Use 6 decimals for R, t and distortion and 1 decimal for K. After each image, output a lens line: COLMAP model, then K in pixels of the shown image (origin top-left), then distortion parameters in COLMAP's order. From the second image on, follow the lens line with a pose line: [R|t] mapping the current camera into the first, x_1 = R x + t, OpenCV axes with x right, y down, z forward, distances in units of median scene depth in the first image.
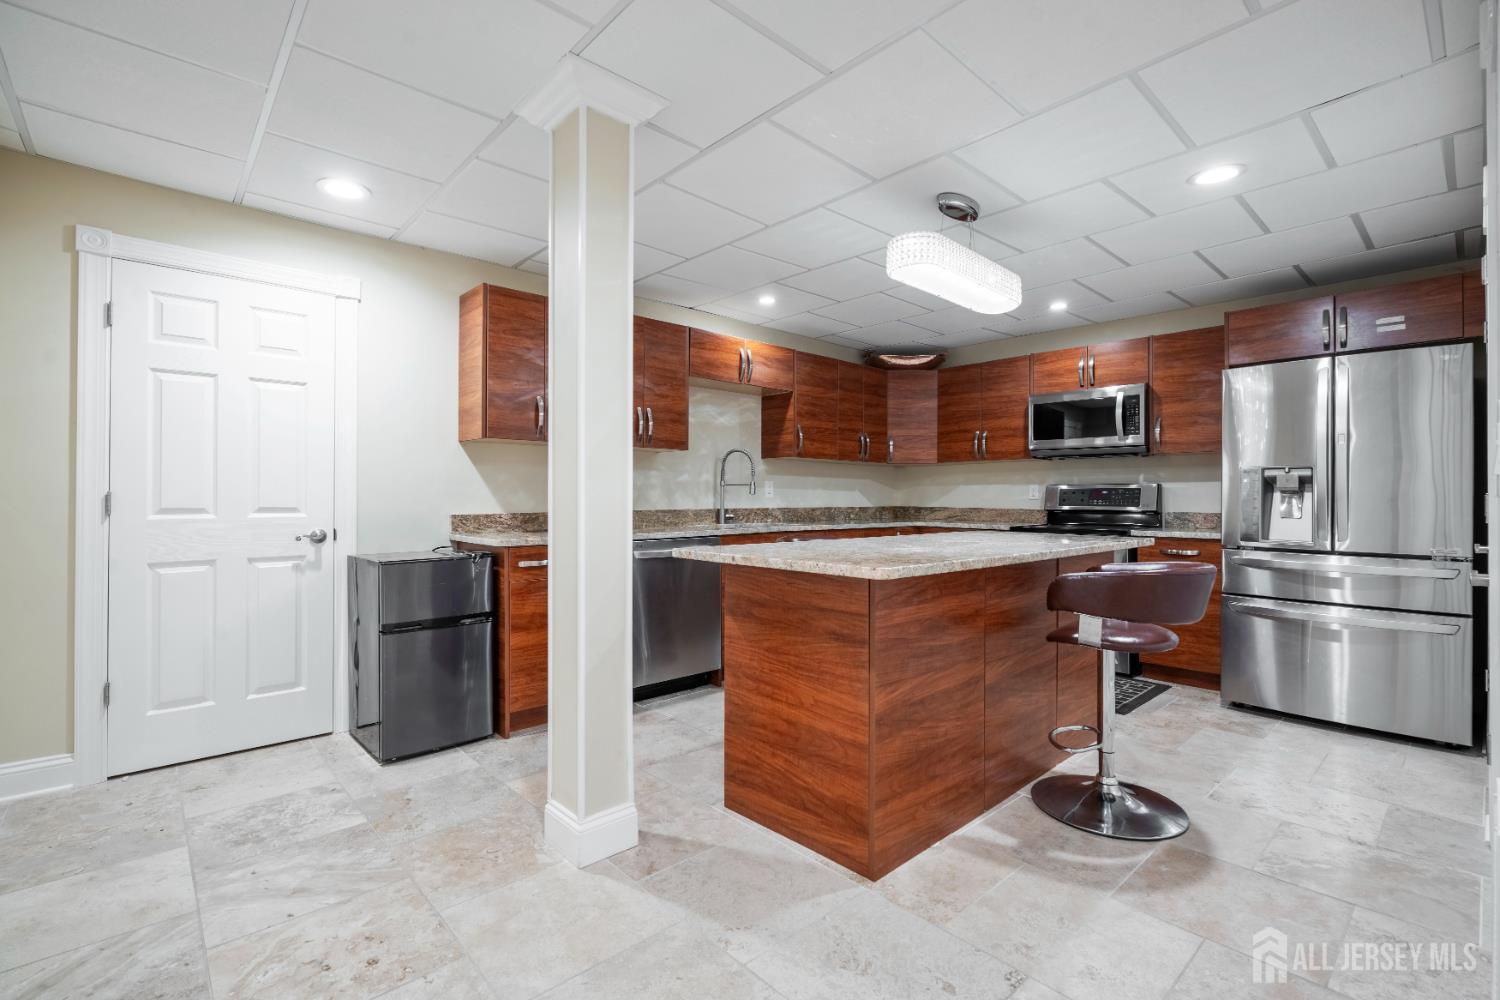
lens RADIAL K [[673.5, 0, 750.0], [0, 673.5, 500.0], [0, 0, 1]] dist [-0.003063, -0.000262]
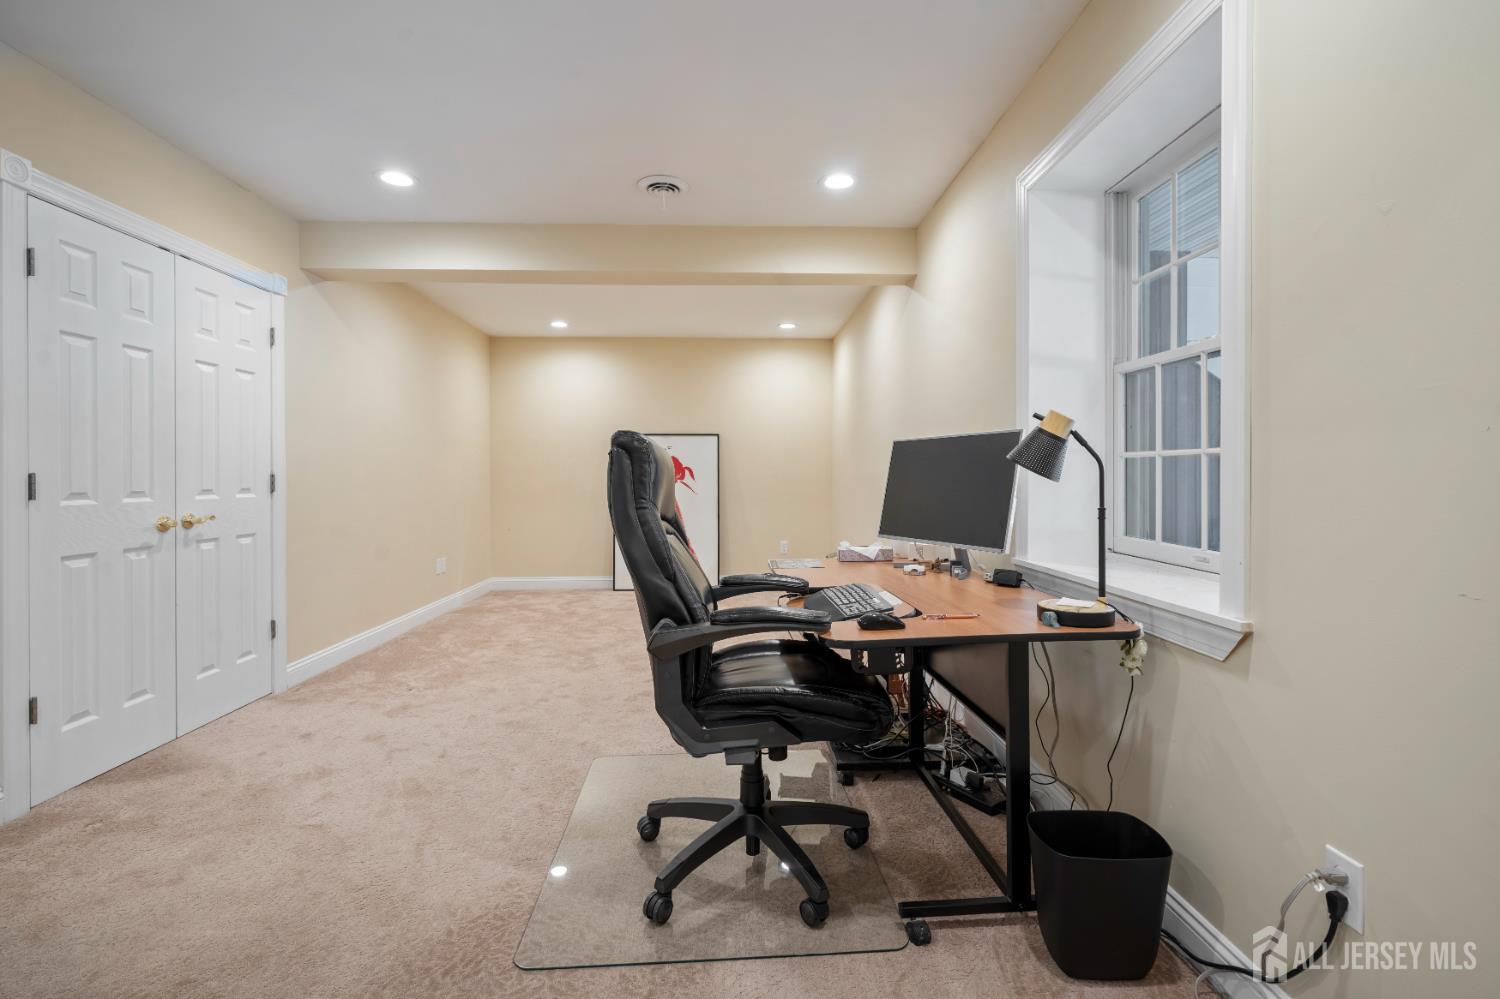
lens RADIAL K [[673.5, 0, 750.0], [0, 673.5, 499.5], [0, 0, 1]] dist [-0.003063, -0.000262]
pose [[0.629221, -0.021952, 0.776916, -0.992074], [0.000470, 0.999612, 0.027864, -0.001098], [-0.777226, -0.017167, 0.628987, -0.223921]]
